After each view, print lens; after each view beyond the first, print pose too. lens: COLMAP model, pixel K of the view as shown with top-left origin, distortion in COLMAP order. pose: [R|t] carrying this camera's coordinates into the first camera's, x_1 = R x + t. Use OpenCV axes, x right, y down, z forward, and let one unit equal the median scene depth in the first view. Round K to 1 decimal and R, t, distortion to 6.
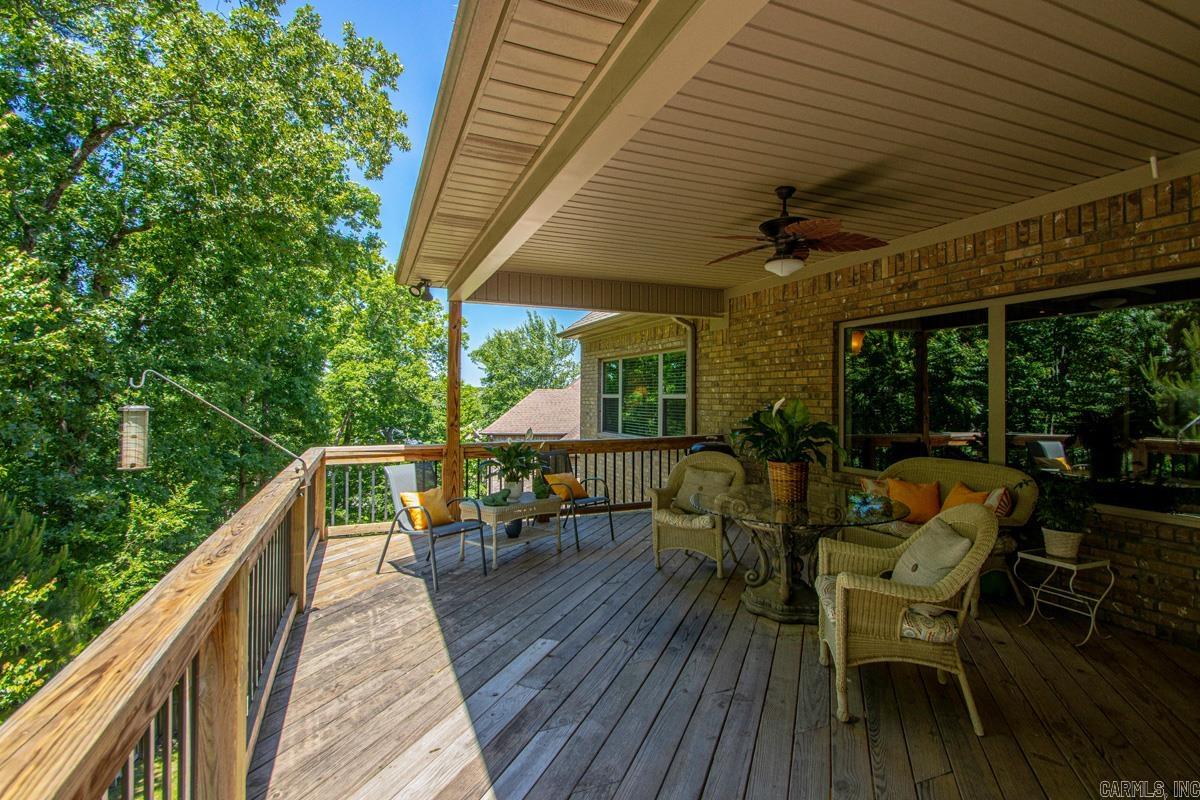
lens RADIAL K [[576.8, 0, 594.5], [0, 576.8, 399.1], [0, 0, 1]] dist [-0.016370, -0.001655]
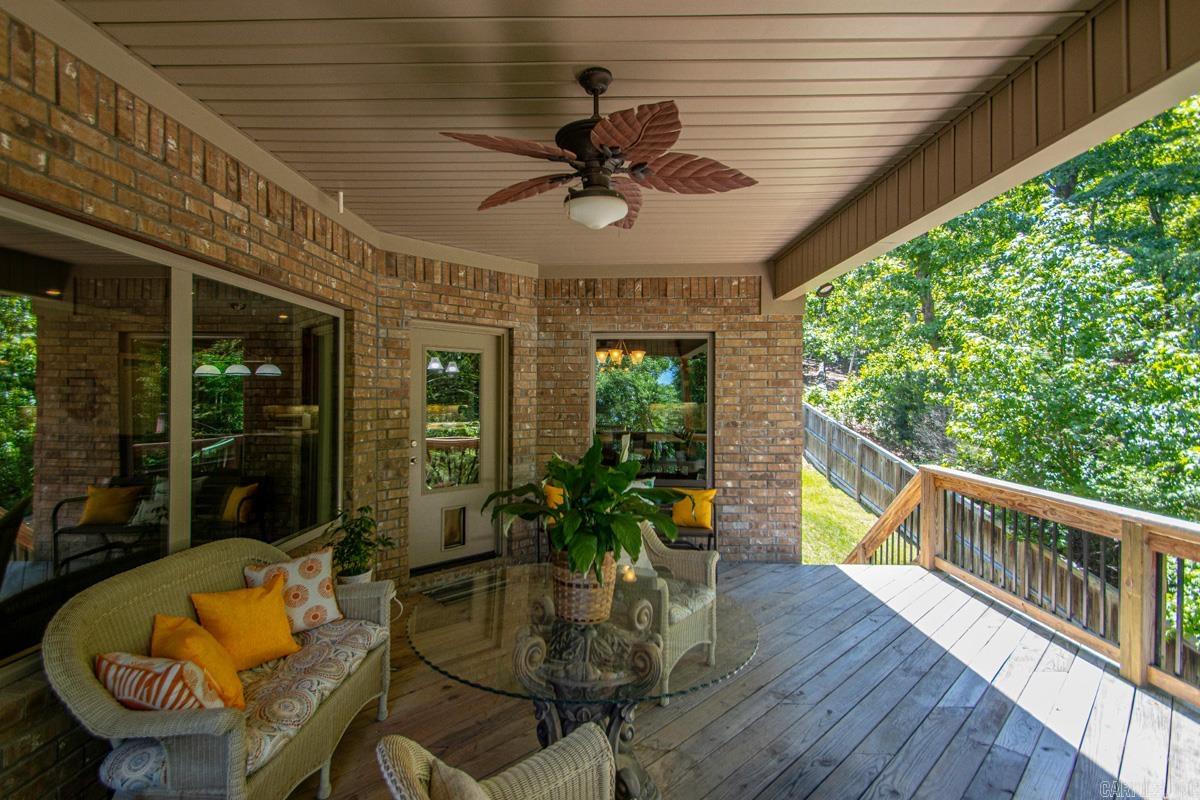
lens RADIAL K [[576.8, 0, 595.6], [0, 576.8, 393.6], [0, 0, 1]] dist [-0.016370, -0.001655]
pose [[-0.917977, -0.012113, 0.396449, 0.101120], [-0.014307, 0.999894, -0.002579, -0.046005], [-0.396376, -0.008039, -0.918053, 1.415974]]
